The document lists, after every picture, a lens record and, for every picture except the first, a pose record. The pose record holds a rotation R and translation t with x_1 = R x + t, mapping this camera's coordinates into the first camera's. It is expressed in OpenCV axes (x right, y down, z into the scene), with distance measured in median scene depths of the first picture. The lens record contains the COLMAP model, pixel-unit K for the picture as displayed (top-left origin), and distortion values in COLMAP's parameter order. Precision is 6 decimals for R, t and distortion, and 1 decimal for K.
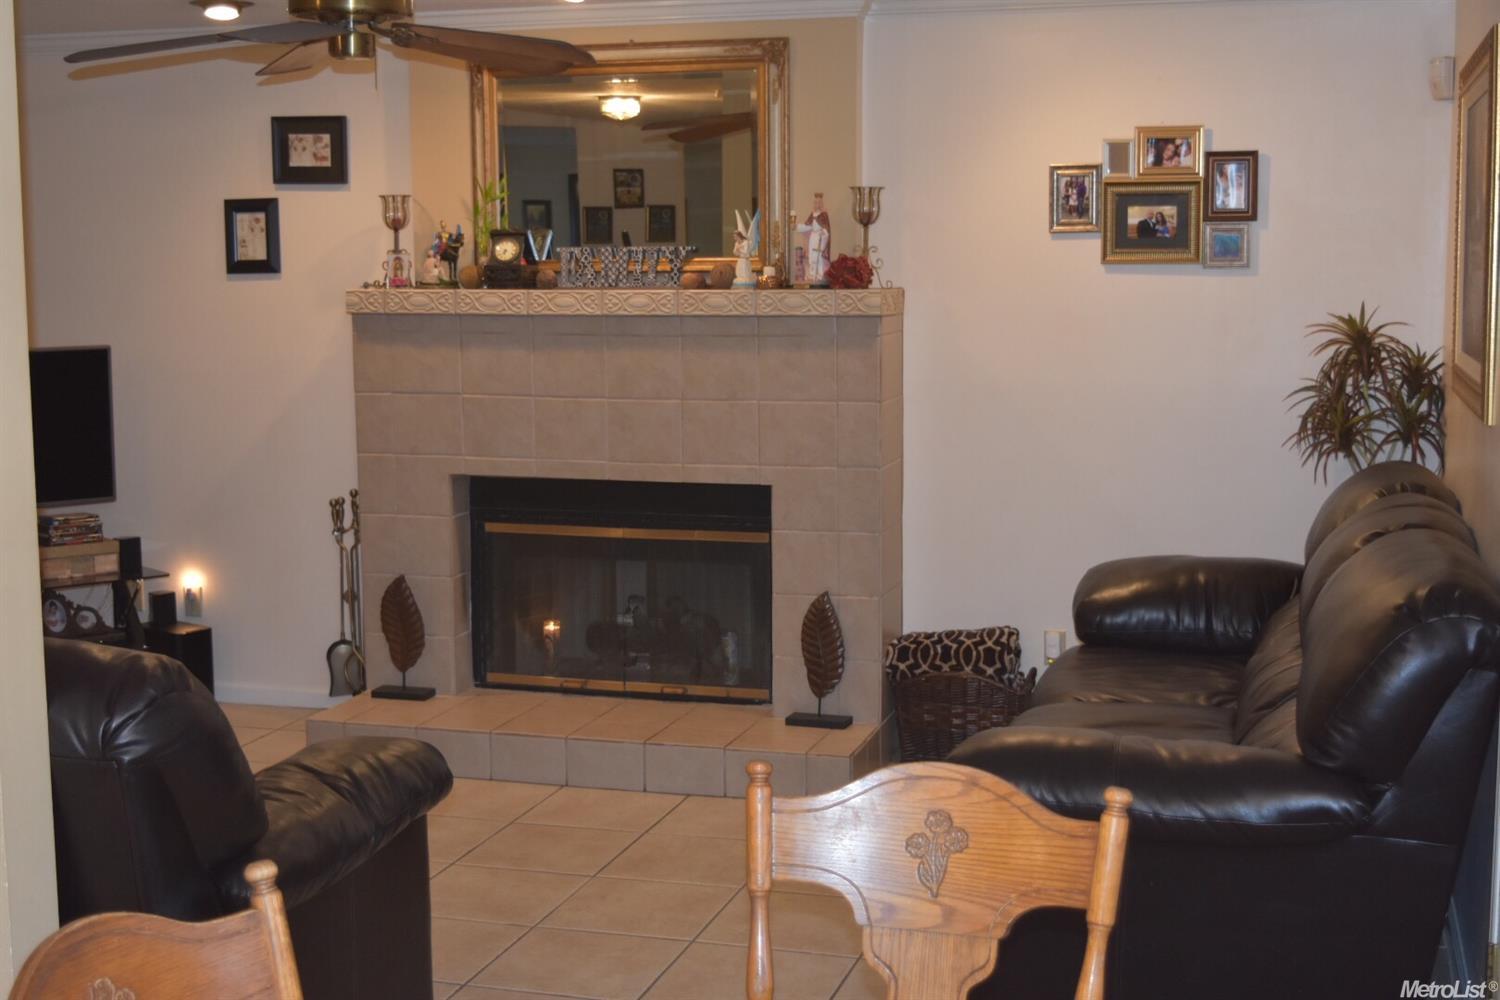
lens RADIAL K [[1976.7, 0, 750.0], [0, 1976.7, 500.0], [0, 0, 1]] dist [-0.061442, 0.059601]
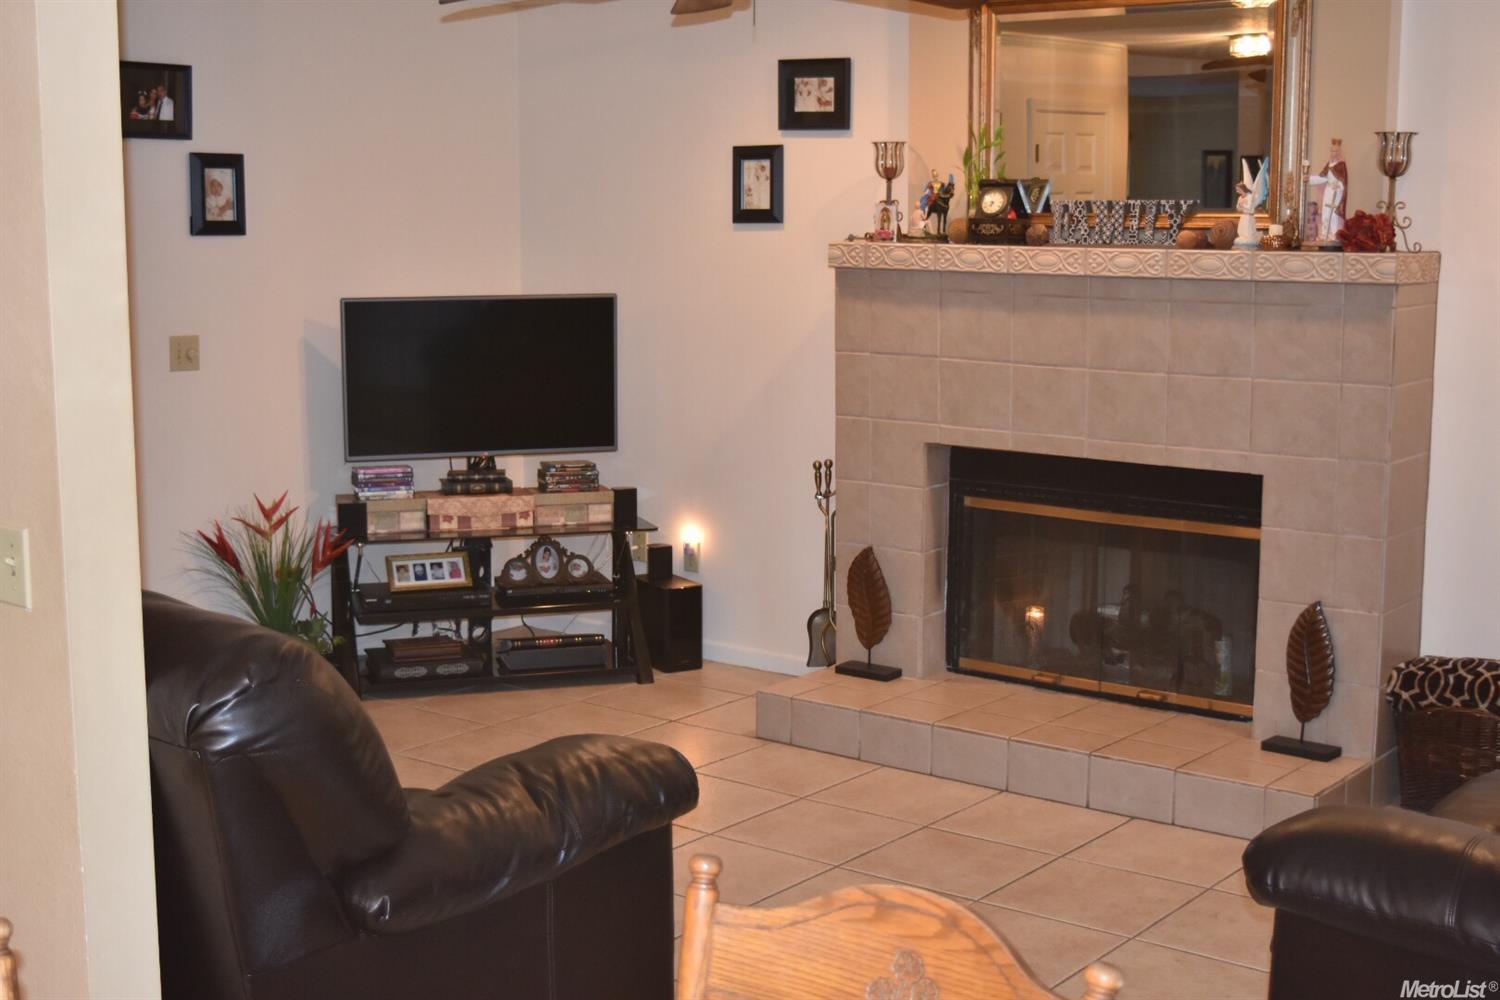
lens RADIAL K [[1976.7, 0, 750.0], [0, 1976.7, 500.0], [0, 0, 1]] dist [-0.061442, 0.059601]
pose [[0.929007, 0.062274, -0.364784, 0.113966], [-0.052749, 0.997958, 0.036029, -0.015296], [0.366282, -0.014229, 0.930395, 0.102346]]
